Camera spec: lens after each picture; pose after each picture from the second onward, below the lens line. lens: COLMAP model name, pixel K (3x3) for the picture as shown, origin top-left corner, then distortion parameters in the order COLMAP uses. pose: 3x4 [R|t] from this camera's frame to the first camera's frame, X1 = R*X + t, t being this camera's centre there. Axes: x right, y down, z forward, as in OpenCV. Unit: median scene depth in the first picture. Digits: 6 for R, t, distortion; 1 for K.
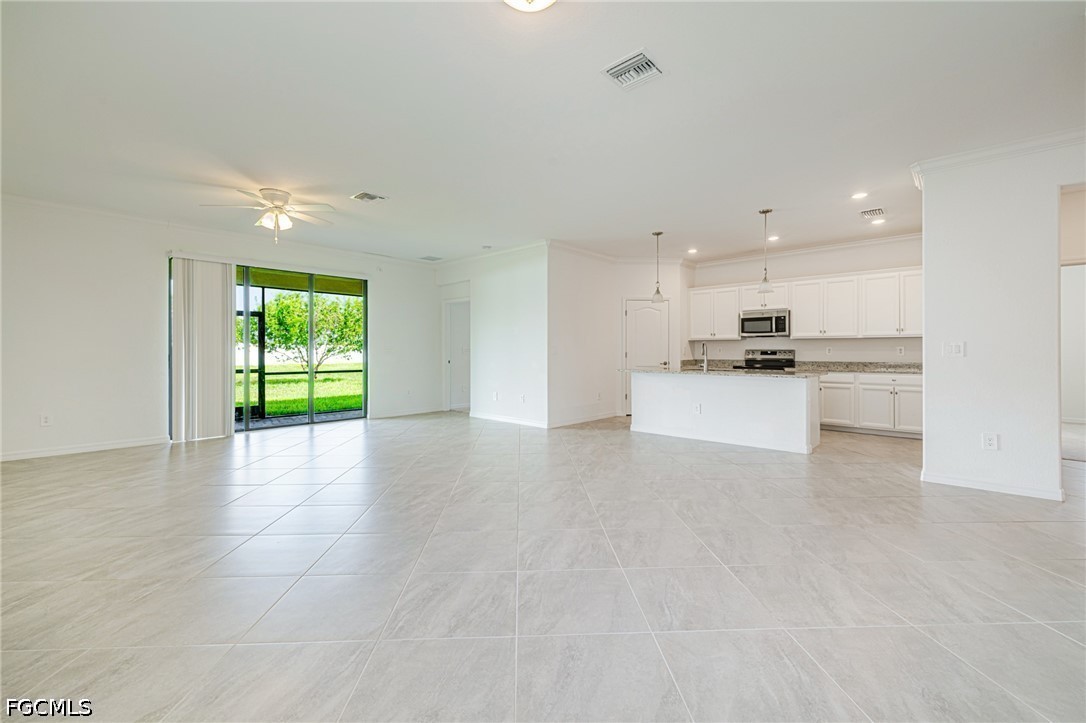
lens RADIAL K [[469.8, 0, 541.6], [0, 469.8, 365.5], [0, 0, 1]] dist [0.001703, 0.000097]
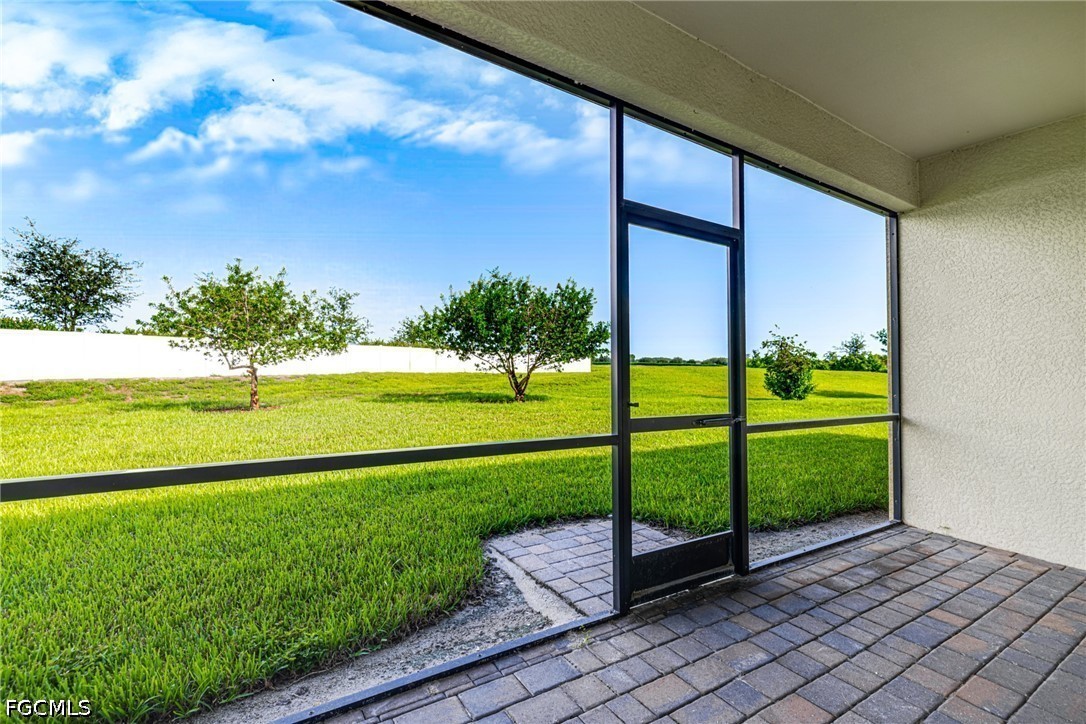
lens RADIAL K [[476.5, 0, 549.2], [0, 476.5, 357.7], [0, 0, 1]] dist [0.005100, 0.000206]
pose [[0.964687, 0.023990, -0.262304, -0.274961], [-0.033882, 0.998872, -0.033256, -0.007444], [0.261210, 0.040969, 0.964412, 0.287573]]
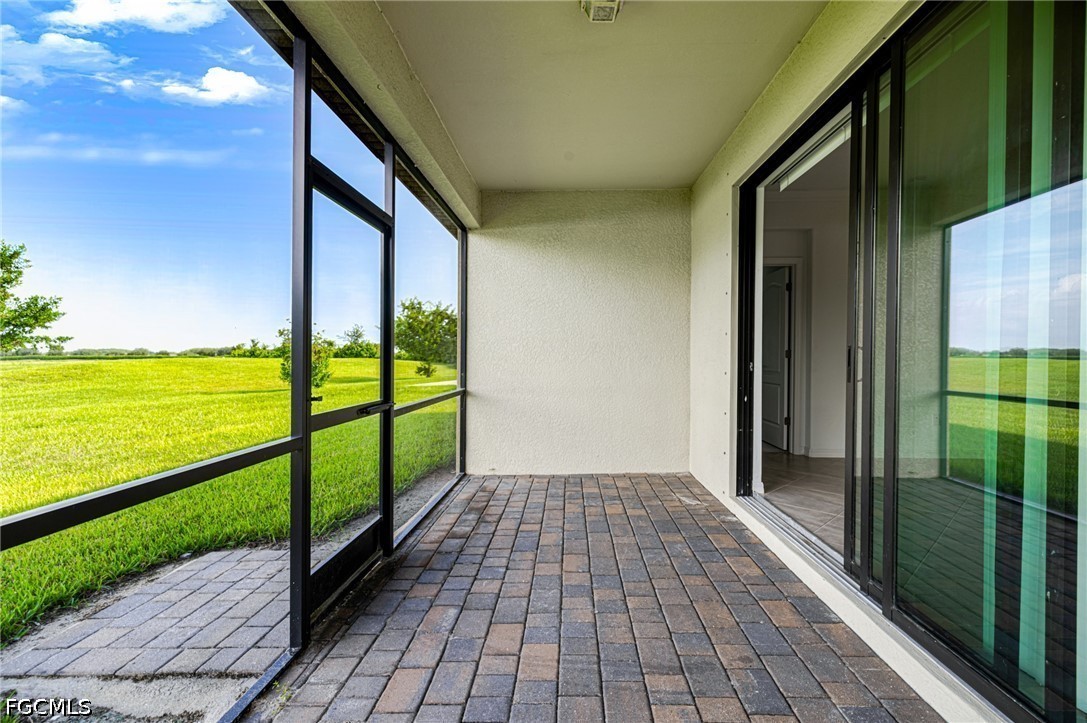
lens RADIAL K [[477.0, 0, 549.7], [0, 477.0, 357.2], [0, 0, 1]] dist [0.005100, 0.000206]
pose [[0.764332, -0.003213, 0.644815, -0.309522], [0.019978, 0.999626, -0.018701, -0.006578], [-0.644513, 0.027176, 0.764110, 0.296650]]
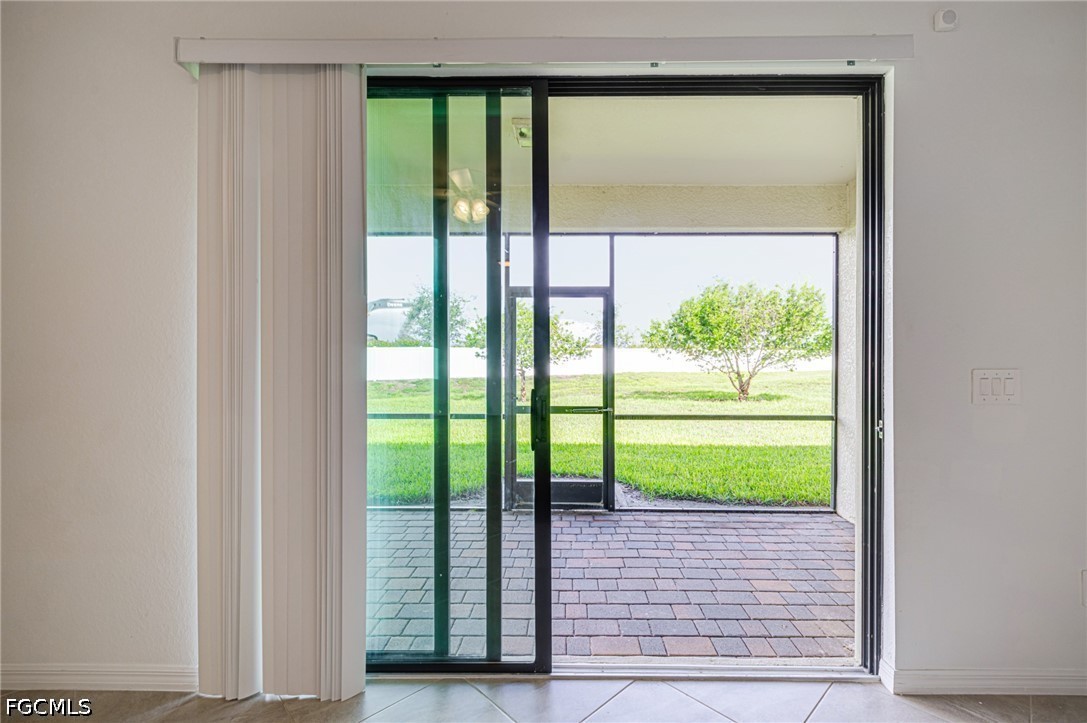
lens RADIAL K [[473.9, 0, 567.5], [0, 473.9, 357.3], [0, 0, 1]] dist [0.000701, -0.000010]
pose [[0.675627, 0.003264, -0.737236, -0.117553], [-0.020939, 0.999672, -0.014763, -0.015739], [0.736946, 0.025412, 0.675474, 0.280205]]
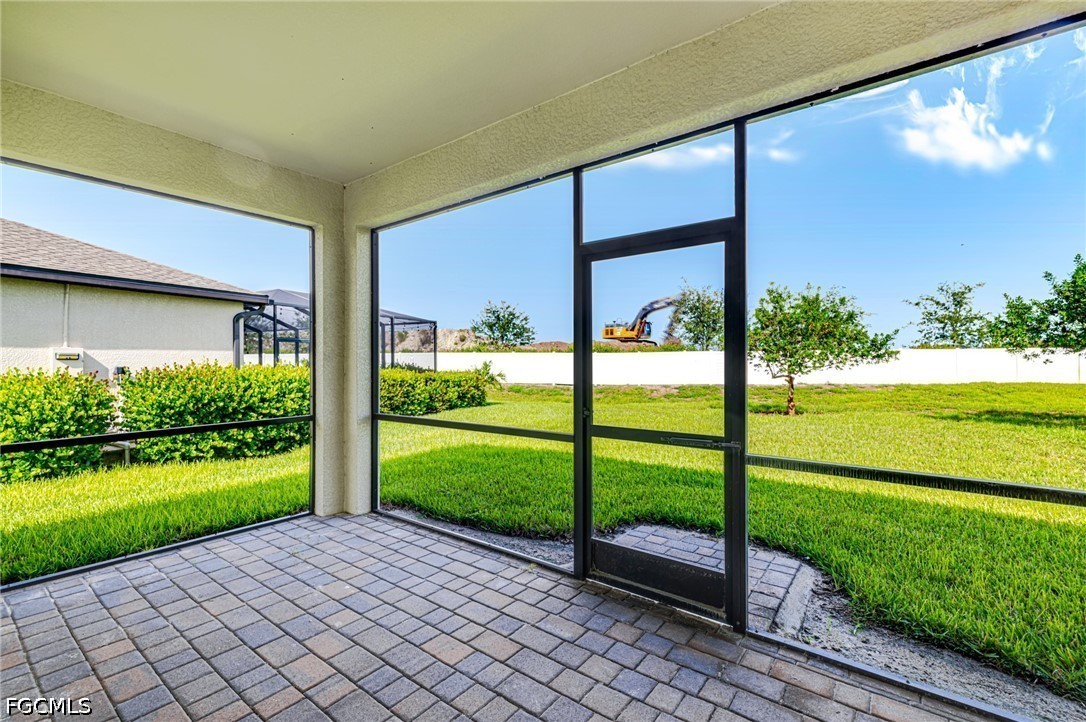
lens RADIAL K [[469.8, 0, 541.6], [0, 469.8, 365.0], [0, 0, 1]] dist [0.001703, 0.000097]
pose [[0.098318, 0.006697, -0.995133, -0.151360], [-0.024336, 0.999694, 0.004323, -0.014452], [0.994857, 0.023792, 0.098451, 0.375945]]
